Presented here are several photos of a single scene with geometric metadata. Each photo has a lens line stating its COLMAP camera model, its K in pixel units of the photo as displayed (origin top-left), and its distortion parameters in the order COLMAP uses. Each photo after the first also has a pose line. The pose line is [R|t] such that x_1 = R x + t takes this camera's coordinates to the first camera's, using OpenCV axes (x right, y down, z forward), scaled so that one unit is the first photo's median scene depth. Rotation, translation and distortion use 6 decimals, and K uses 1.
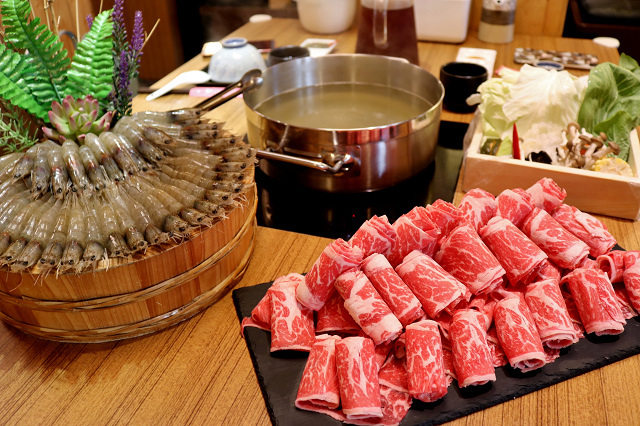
lens RADIAL K [[539.5, 0, 312.9], [0, 539.5, 209.9], [0, 0, 1]] dist [-0.142191, 0.089466]
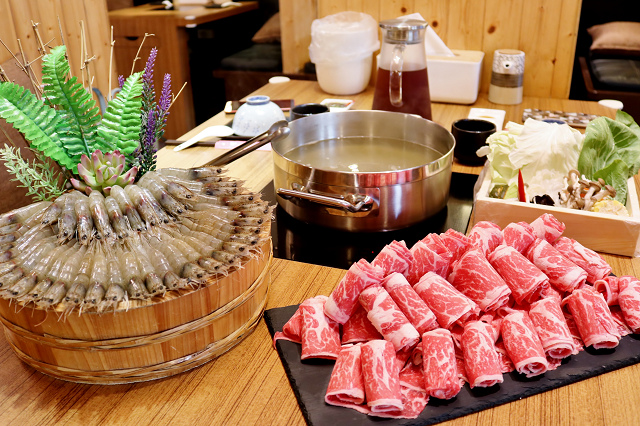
lens RADIAL K [[572.0, 0, 320.0], [0, 572.0, 213.0], [0, 0, 1]] dist [-0.135577, 0.092130]
pose [[0.999889, 0.014864, -0.000621, -0.038860], [-0.014822, 0.991705, -0.127675, 0.101594], [-0.001282, 0.127670, 0.991816, -0.186853]]
